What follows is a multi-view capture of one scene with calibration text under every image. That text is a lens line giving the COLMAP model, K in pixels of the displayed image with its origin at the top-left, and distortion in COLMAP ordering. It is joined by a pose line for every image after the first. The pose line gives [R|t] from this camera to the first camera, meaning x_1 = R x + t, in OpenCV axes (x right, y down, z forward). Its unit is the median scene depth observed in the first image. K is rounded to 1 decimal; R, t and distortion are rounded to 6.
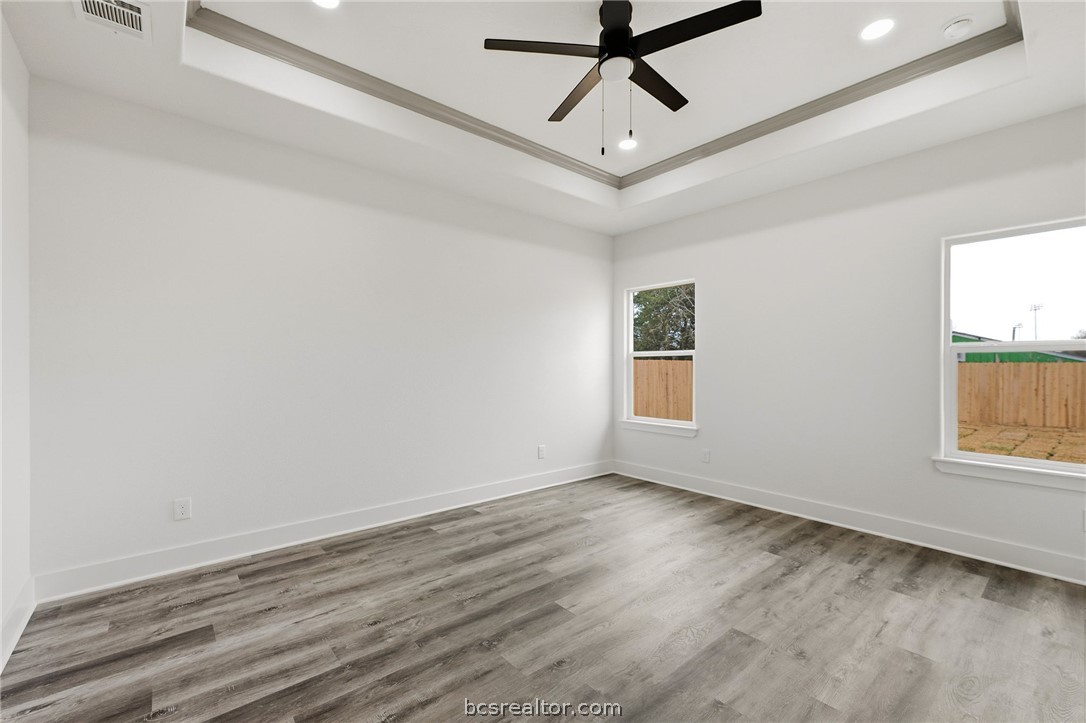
lens RADIAL K [[447.5, 0, 543.4], [0, 447.5, 364.1], [0, 0, 1]] dist [0.000060, -0.000053]
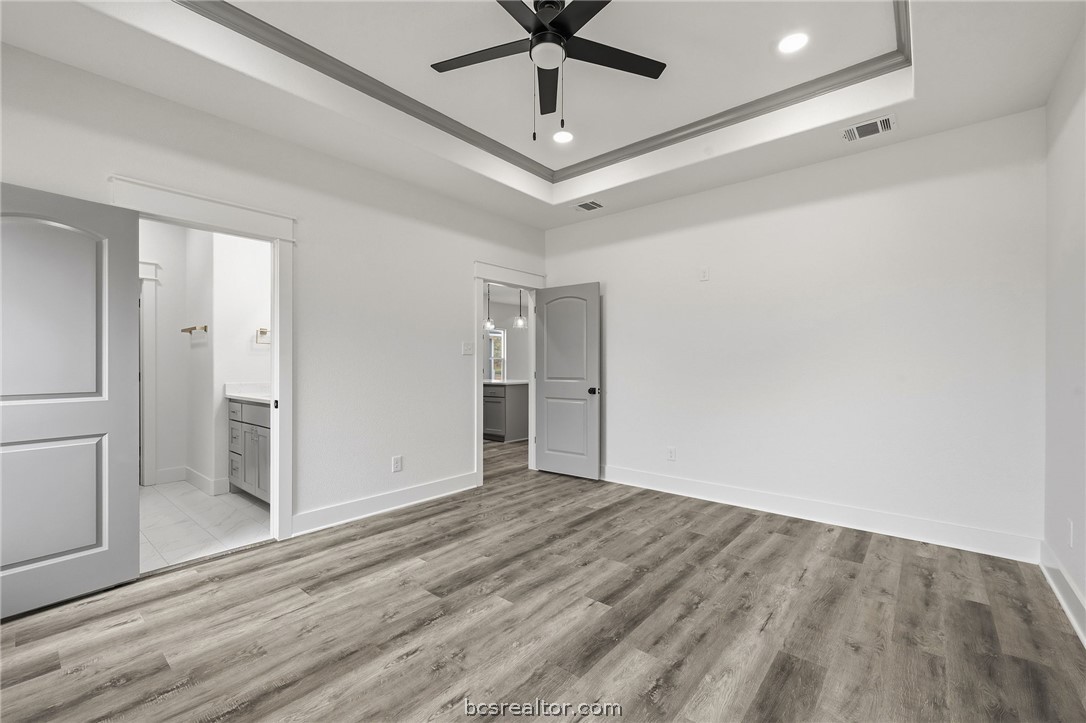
lens RADIAL K [[447.5, 0, 545.7], [0, 447.5, 363.6], [0, 0, 1]] dist [0.000060, -0.000053]
pose [[-0.985579, -0.001884, -0.169205, 0.332586], [-0.000857, 0.999981, -0.006145, 0.023168], [0.169214, -0.005911, -0.985562, 1.967759]]
